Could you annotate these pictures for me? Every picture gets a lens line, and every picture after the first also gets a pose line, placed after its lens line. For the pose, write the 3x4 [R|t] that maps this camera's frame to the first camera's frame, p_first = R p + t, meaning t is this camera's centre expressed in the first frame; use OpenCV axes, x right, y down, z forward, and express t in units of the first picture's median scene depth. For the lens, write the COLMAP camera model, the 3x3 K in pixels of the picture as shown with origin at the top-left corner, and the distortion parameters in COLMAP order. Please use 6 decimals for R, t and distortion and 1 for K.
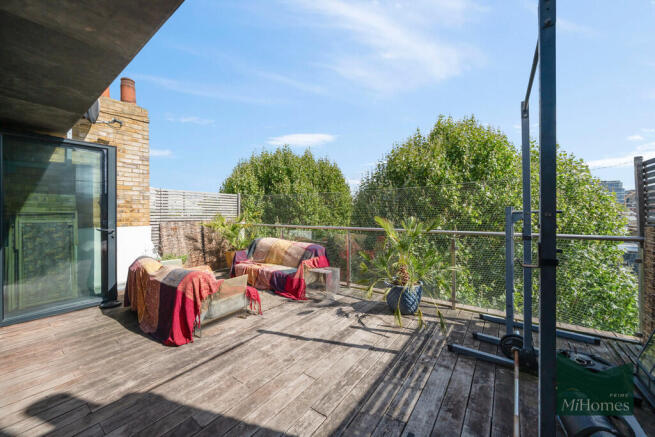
lens RADIAL K [[242.7, 0, 327.5], [0, 242.7, 218.5], [0, 0, 1]] dist [0.000042, 0.000016]
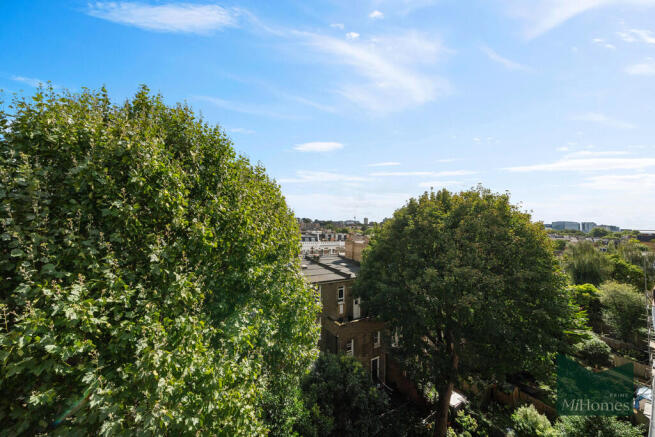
lens RADIAL K [[230.9, 0, 326.3], [0, 230.9, 213.6], [0, 0, 1]] dist [0.000595, 0.000073]
pose [[0.360335, 0.070802, 0.930132, 0.090443], [0.004205, 0.996982, -0.077519, -0.022072], [-0.932814, 0.031844, 0.358950, 0.411252]]
